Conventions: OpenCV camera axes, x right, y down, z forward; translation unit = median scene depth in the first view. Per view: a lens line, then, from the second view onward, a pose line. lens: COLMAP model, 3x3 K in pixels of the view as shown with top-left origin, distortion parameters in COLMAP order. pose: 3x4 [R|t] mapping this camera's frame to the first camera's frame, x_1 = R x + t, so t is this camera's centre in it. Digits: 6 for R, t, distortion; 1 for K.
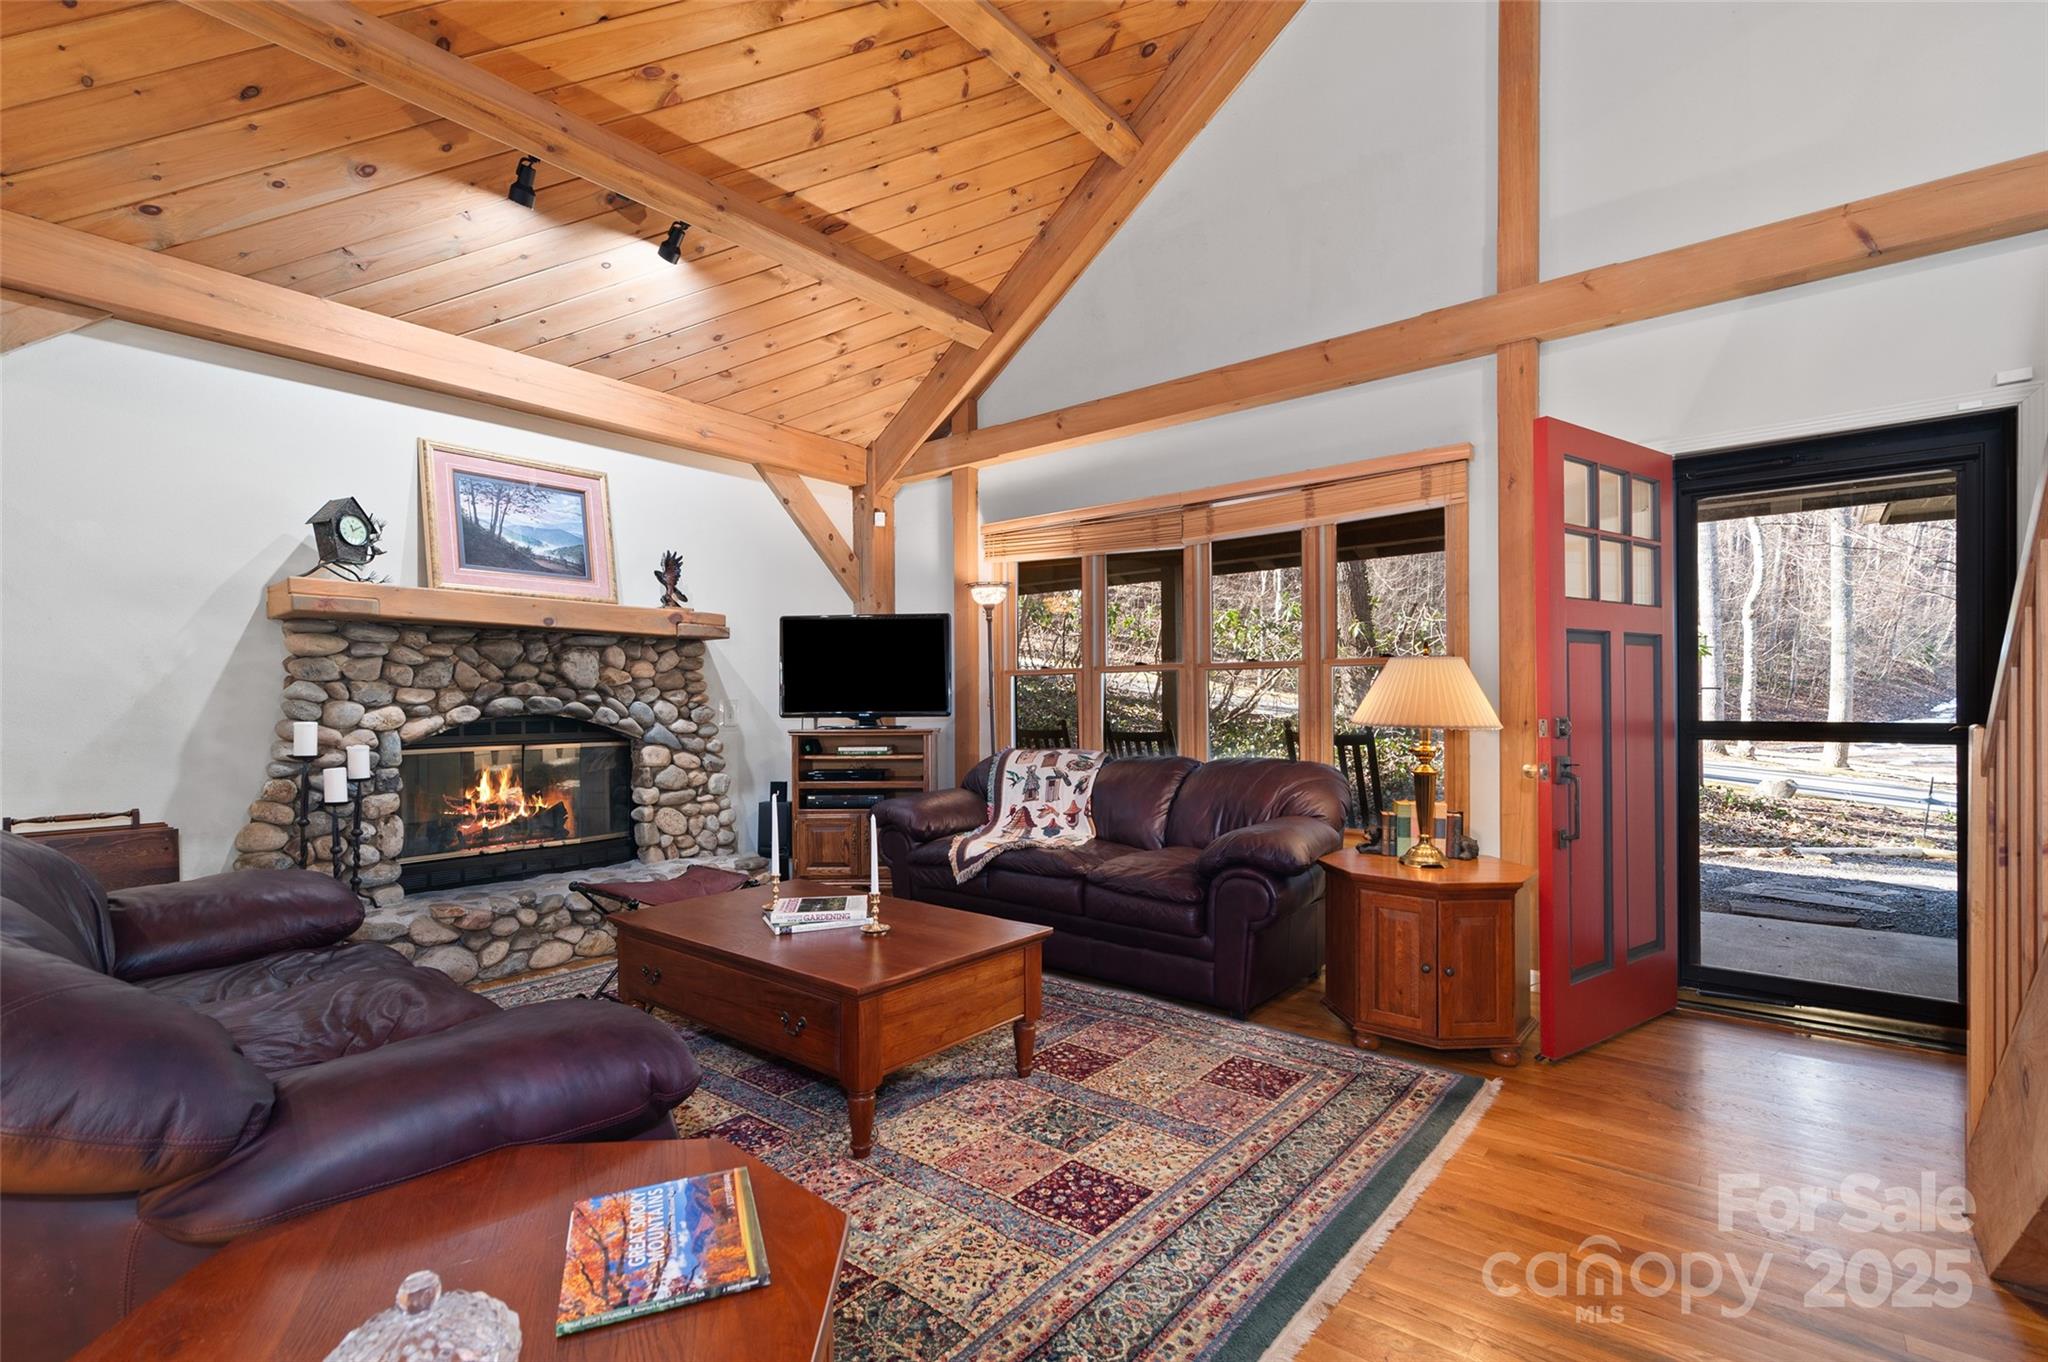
lens RADIAL K [[922.2, 0, 1026.4], [0, 922.2, 704.5], [0, 0, 1]] dist [0.017305, -0.003289]
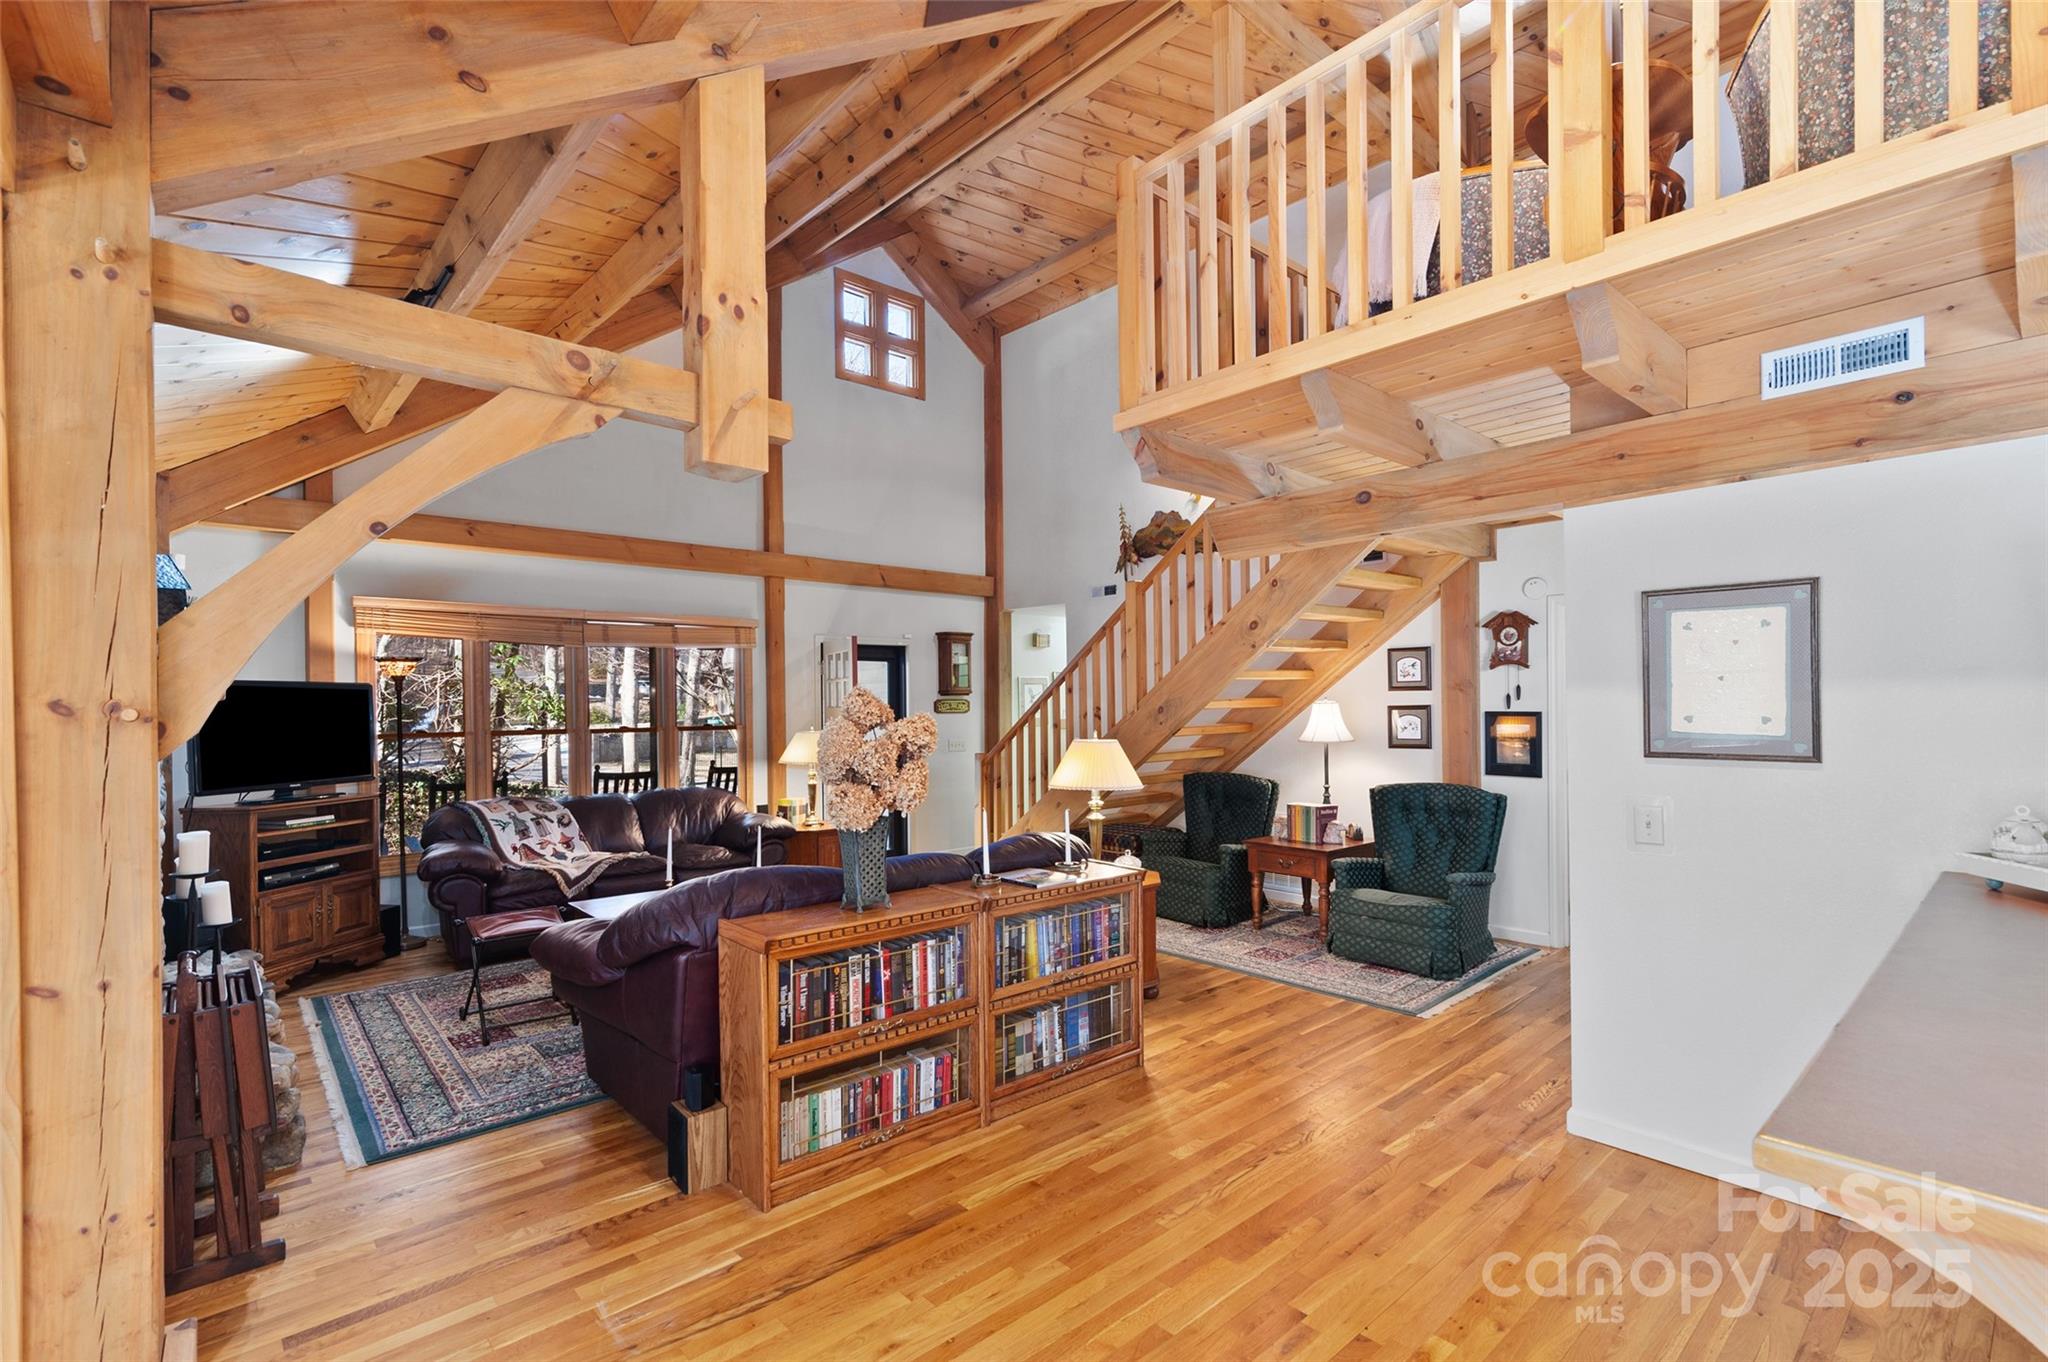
lens RADIAL K [[922.2, 0, 1015.7], [0, 922.2, 701.7], [0, 0, 1]] dist [0.017305, -0.003289]
pose [[0.161862, 0.010309, 0.986760, -1.202520], [0.015698, 0.999792, -0.013020, -0.061419], [-0.986689, 0.017598, 0.161666, 0.114020]]
